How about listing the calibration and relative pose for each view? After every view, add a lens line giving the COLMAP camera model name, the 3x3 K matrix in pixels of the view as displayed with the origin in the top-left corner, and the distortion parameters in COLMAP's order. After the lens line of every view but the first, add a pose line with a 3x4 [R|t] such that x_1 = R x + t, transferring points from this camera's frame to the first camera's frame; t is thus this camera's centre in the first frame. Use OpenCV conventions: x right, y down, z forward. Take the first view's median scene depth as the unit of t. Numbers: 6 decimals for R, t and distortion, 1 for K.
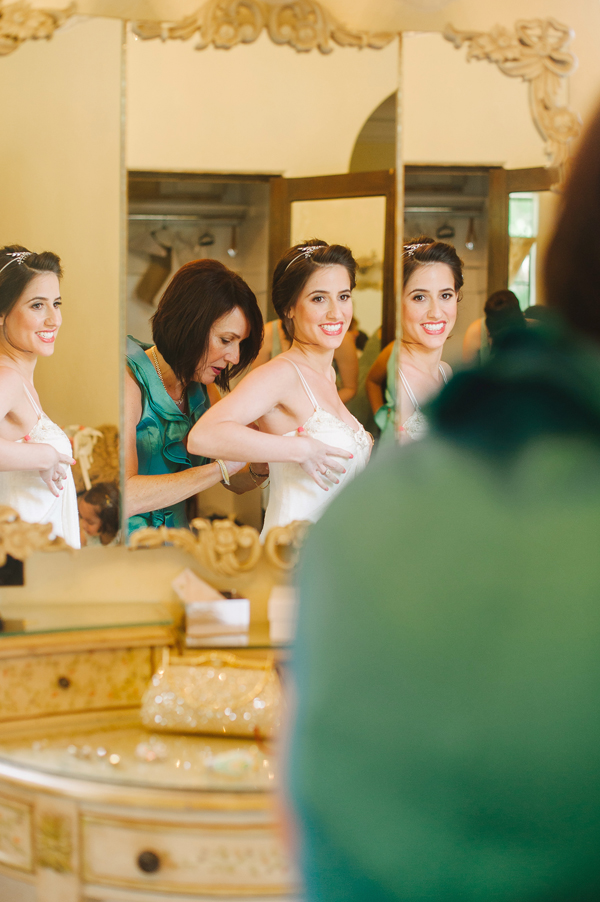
lens RADIAL K [[1378.4, 0, 300.0], [0, 1378.4, 451.0], [0, 0, 1]] dist [-0.102624, -0.072667]
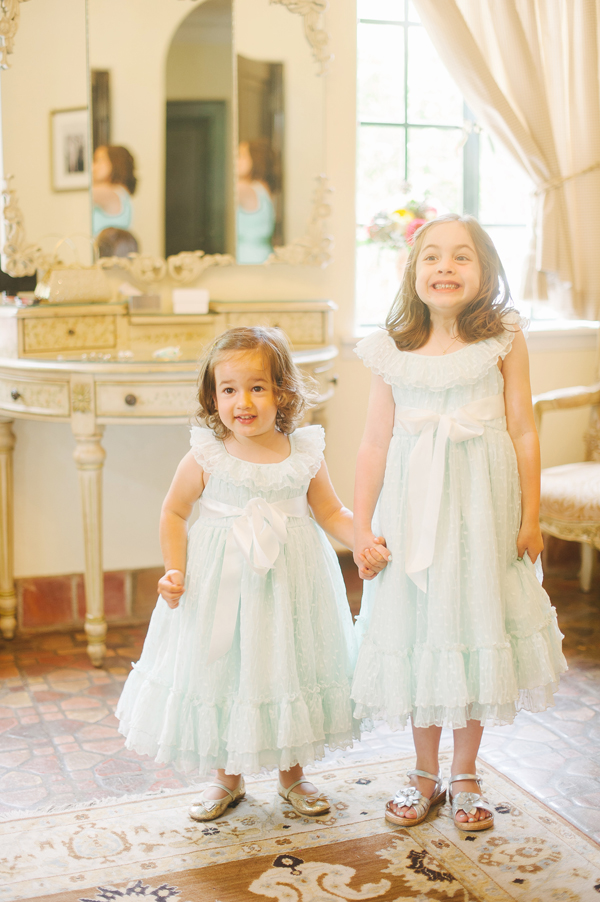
lens RADIAL K [[1378.4, 0, 300.0], [0, 1378.4, 451.0], [0, 0, 1]] dist [-0.102624, -0.072667]
pose [[0.987674, -0.036706, 0.152163, -0.152519], [0.024550, 0.996411, 0.081010, 0.184277], [-0.154590, -0.076276, 0.985030, -0.948905]]
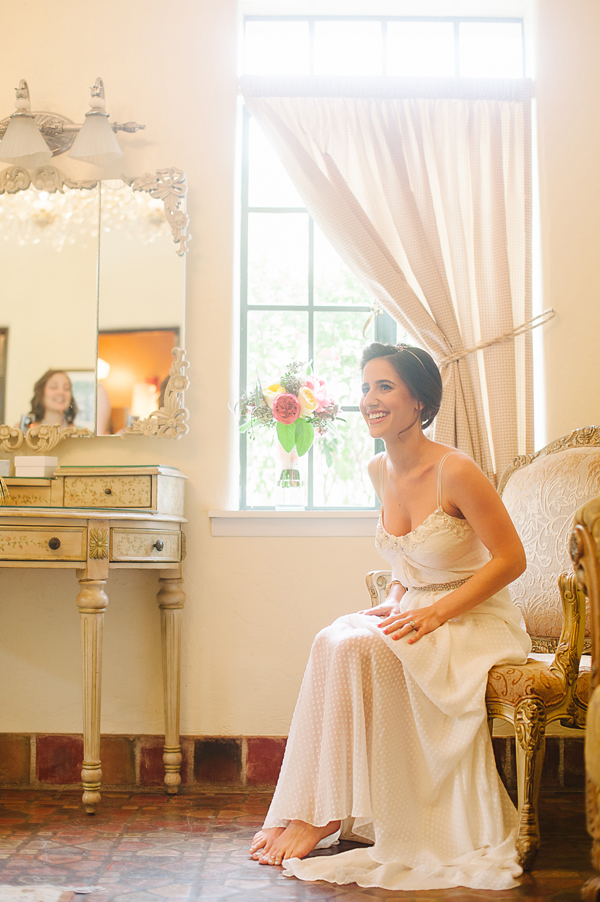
lens RADIAL K [[1396.9, 0, 300.0], [0, 1396.9, 451.0], [0, 0, 1]] dist [-0.094449, -0.025778]
pose [[0.977993, -0.021561, -0.207521, 0.828706], [-0.013171, 0.986282, -0.164541, 0.442449], [0.208222, 0.163653, 0.964293, -0.888288]]
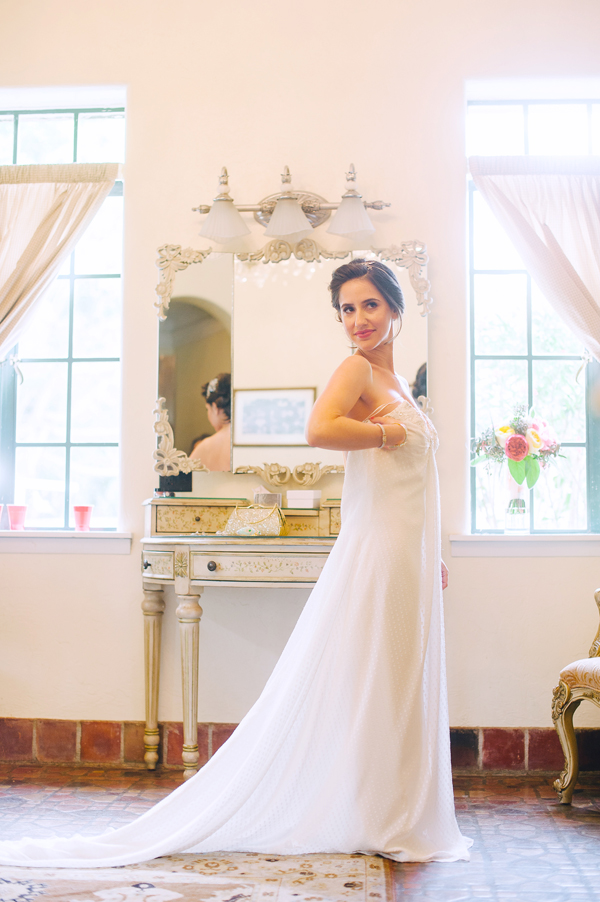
lens RADIAL K [[1378.4, 0, 300.0], [0, 1378.4, 451.0], [0, 0, 1]] dist [-0.102624, -0.072667]
pose [[0.961723, -0.023895, -0.272979, 0.664742], [-0.017714, 0.988686, -0.148951, 0.405424], [0.273450, 0.148085, 0.950419, -1.278044]]
